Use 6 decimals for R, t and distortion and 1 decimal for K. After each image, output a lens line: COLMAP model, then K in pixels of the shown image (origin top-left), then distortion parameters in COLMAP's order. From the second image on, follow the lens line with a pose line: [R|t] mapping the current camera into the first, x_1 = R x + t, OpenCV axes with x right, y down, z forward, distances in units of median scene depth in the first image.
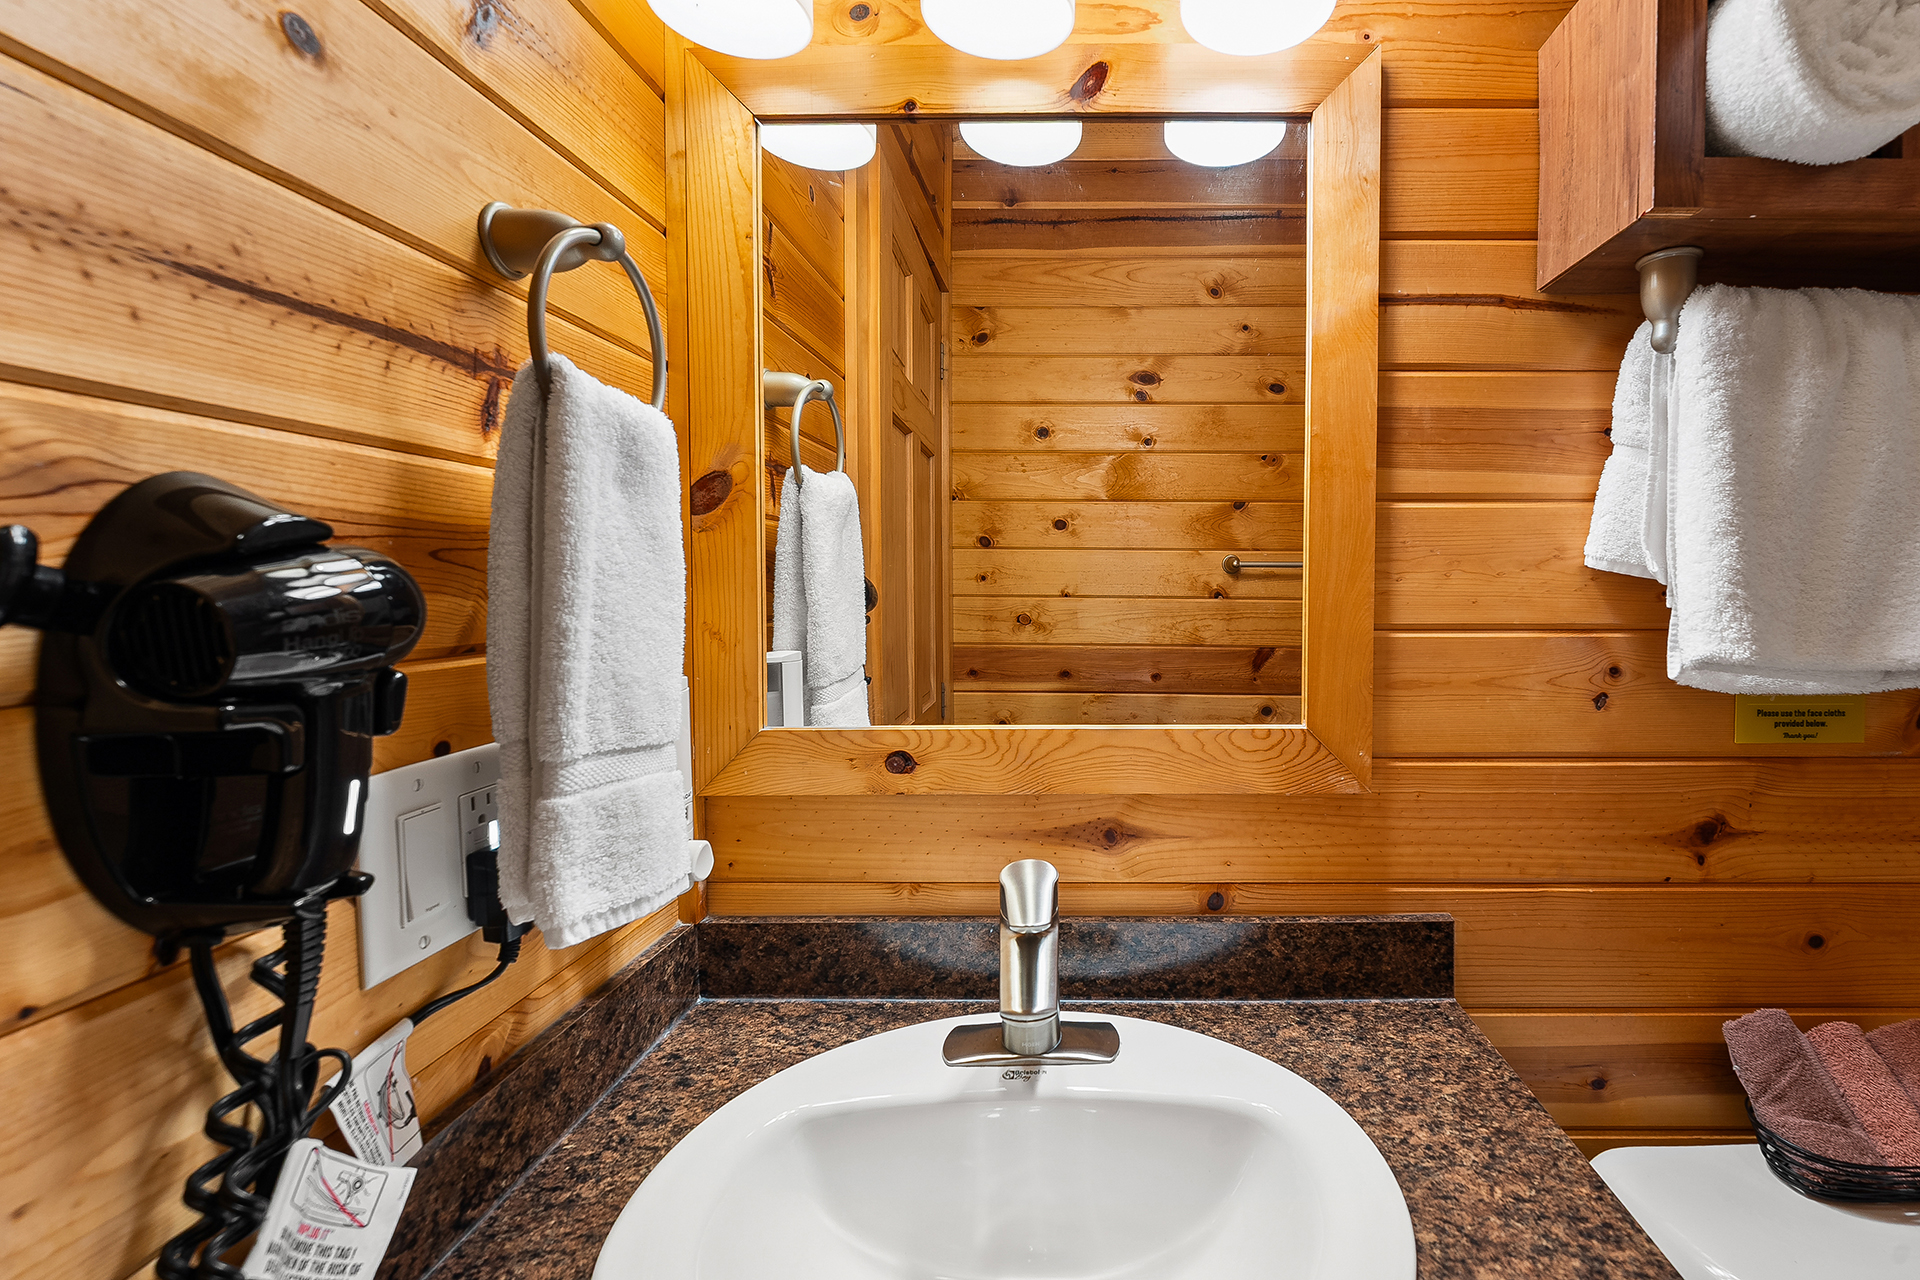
lens RADIAL K [[823.2, 0, 1117.7], [0, 823.2, 614.4], [0, 0, 1]] dist [-0.004005, 0.001094]
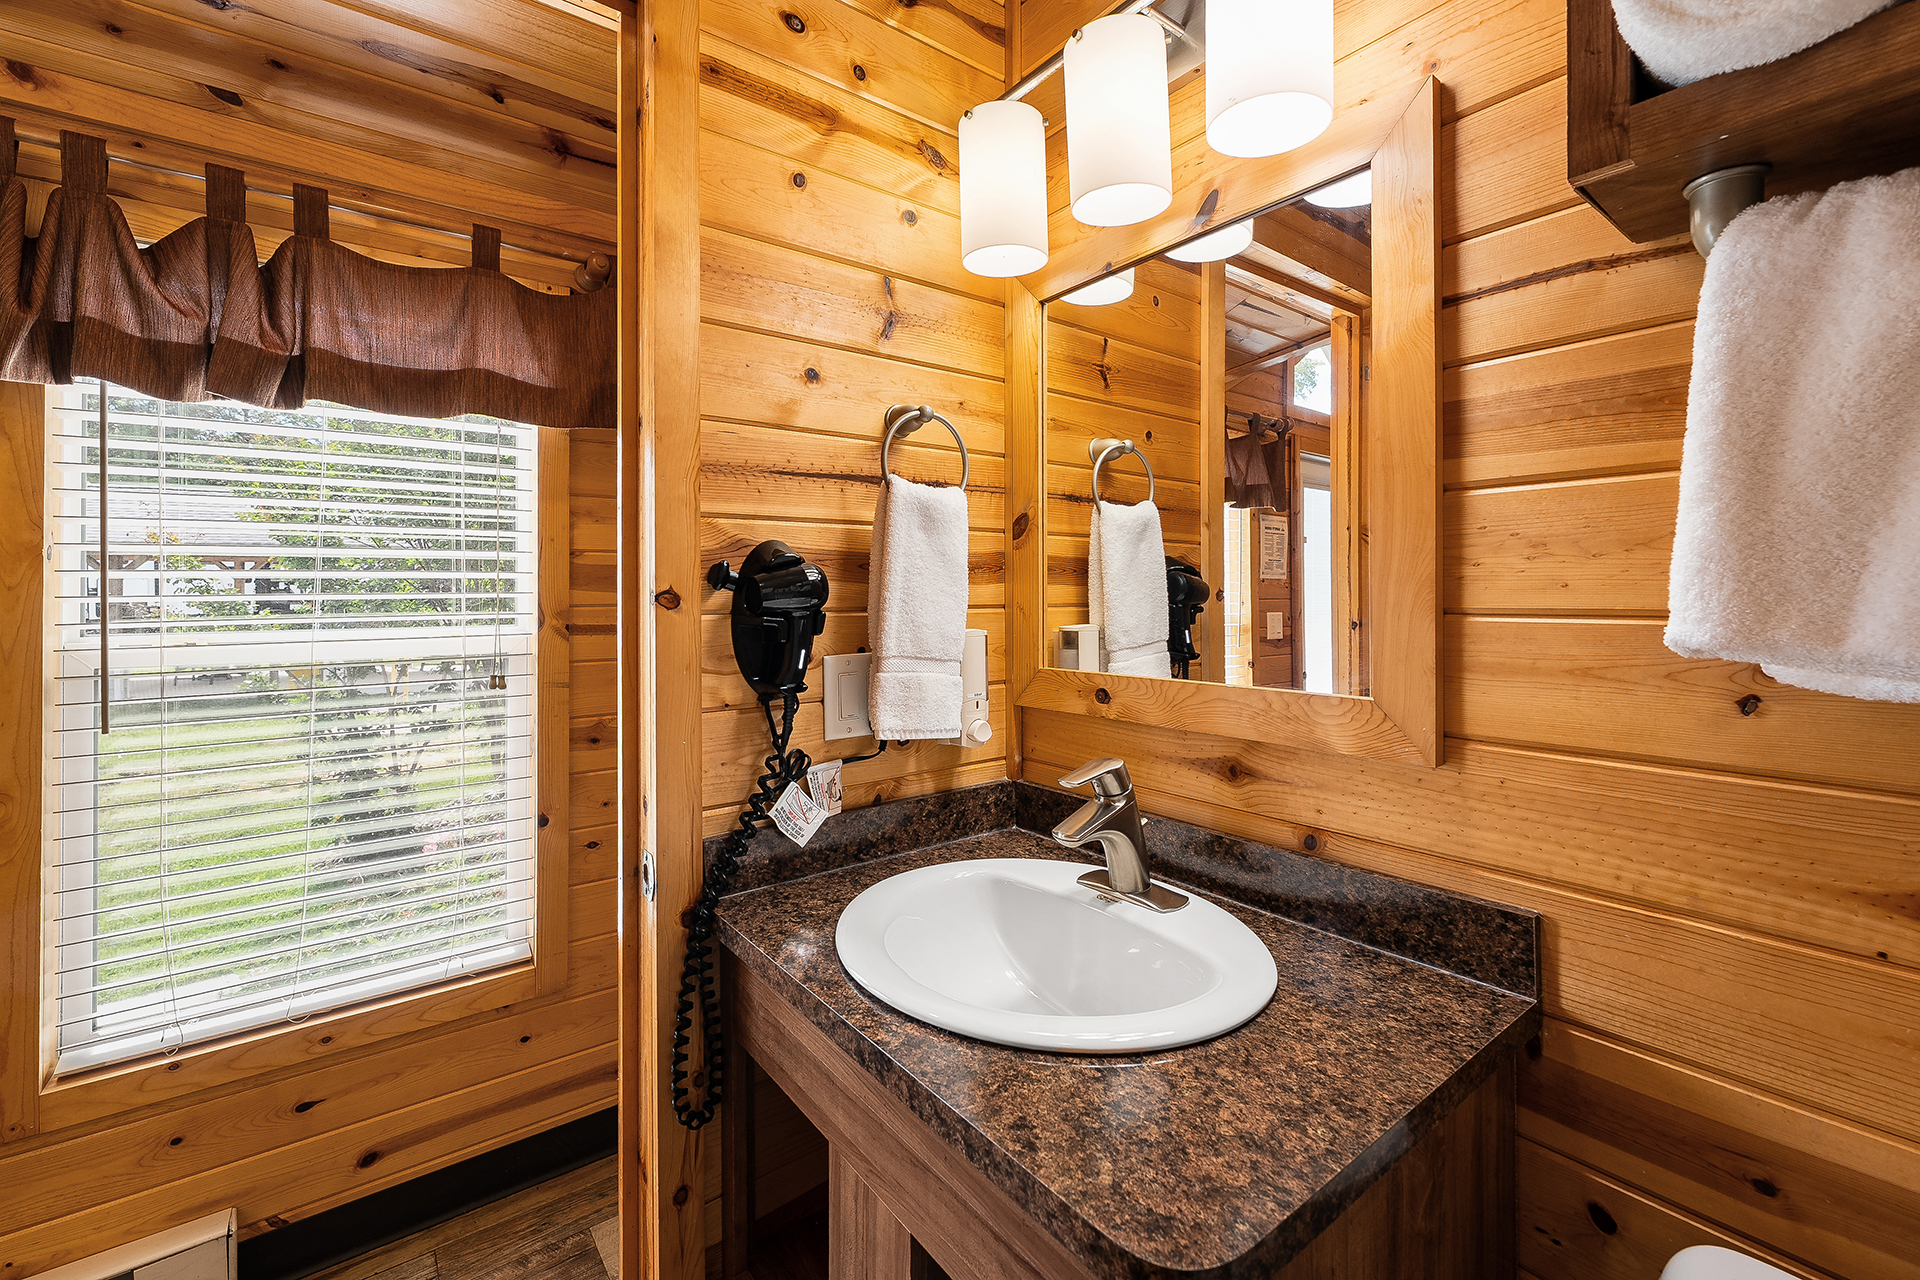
lens RADIAL K [[786.9, 0, 966.5], [0, 786.9, 593.7], [0, 0, 1]] dist [-0.001650, -0.000678]
pose [[0.625633, -0.002677, -0.780113, 0.725817], [-0.024950, 0.999414, -0.023439, 0.033061], [0.779718, 0.034128, 0.625200, -0.106512]]
